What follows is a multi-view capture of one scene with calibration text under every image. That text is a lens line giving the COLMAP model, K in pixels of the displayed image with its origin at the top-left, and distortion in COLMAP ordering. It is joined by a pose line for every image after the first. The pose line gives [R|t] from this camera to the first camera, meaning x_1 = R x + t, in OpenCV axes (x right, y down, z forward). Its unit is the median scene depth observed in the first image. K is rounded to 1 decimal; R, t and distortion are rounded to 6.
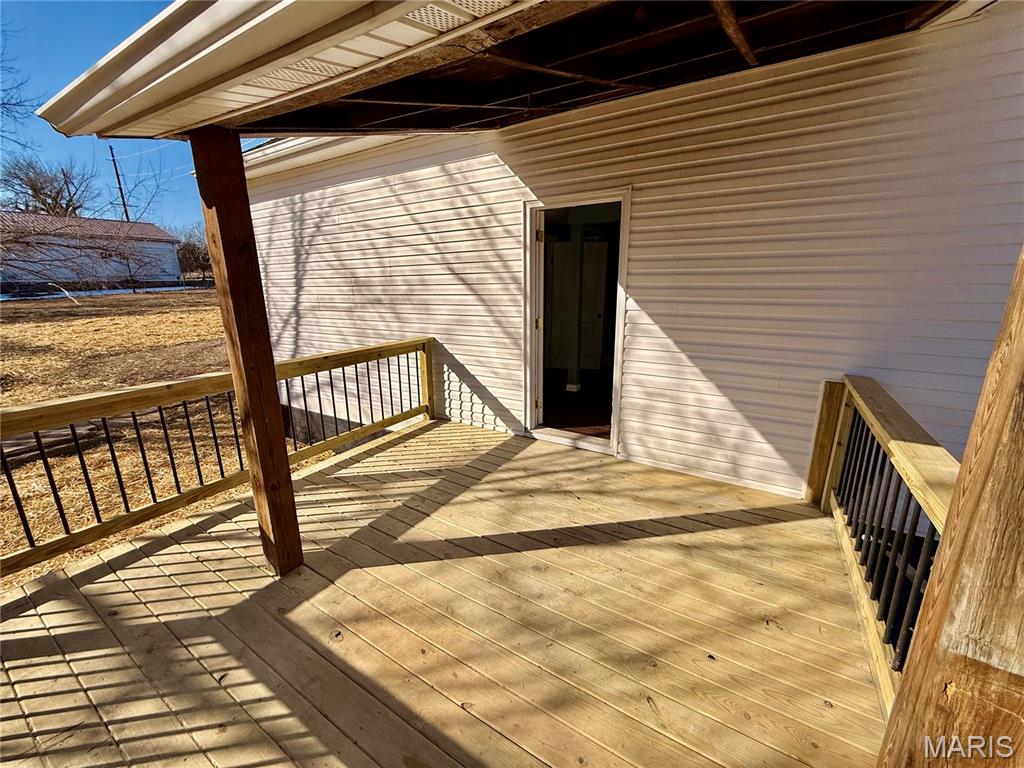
lens RADIAL K [[408.8, 0, 511.8], [0, 408.8, 382.6], [0, 0, 1]] dist [0.000184, -0.000217]
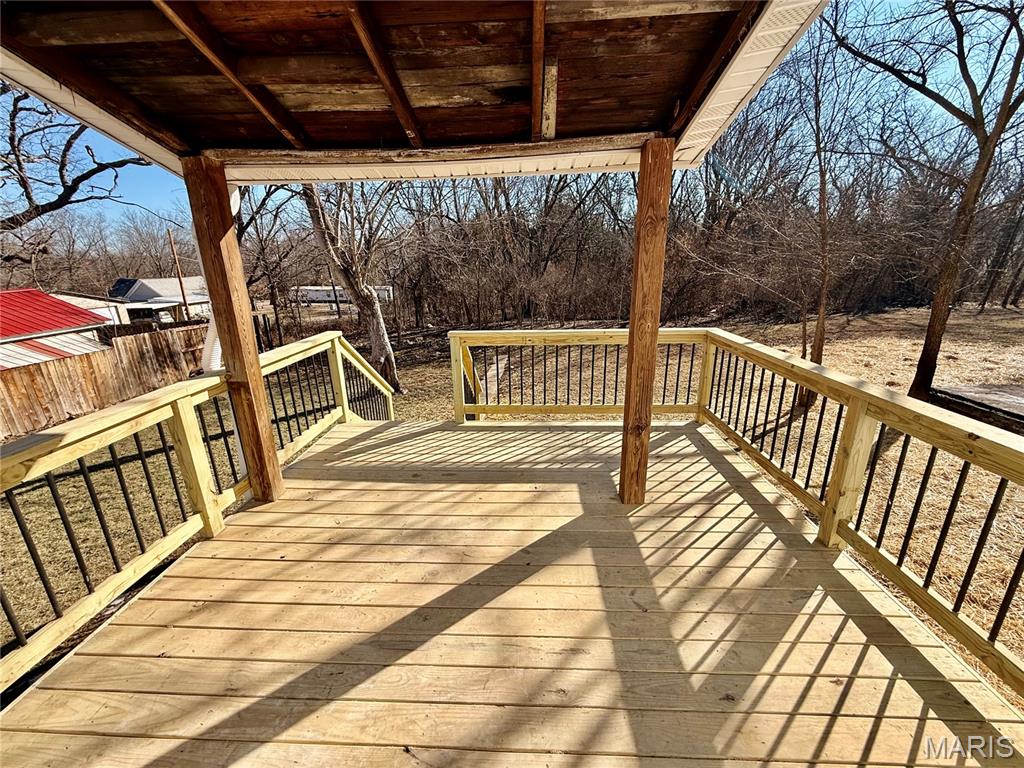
lens RADIAL K [[408.8, 0, 512.3], [0, 408.8, 384.5], [0, 0, 1]] dist [0.000184, -0.000217]
pose [[-0.874599, 0.156553, -0.458877, 0.228469], [-0.097290, 0.870519, 0.482422, -0.351855], [0.474986, 0.466570, -0.746124, 1.376875]]
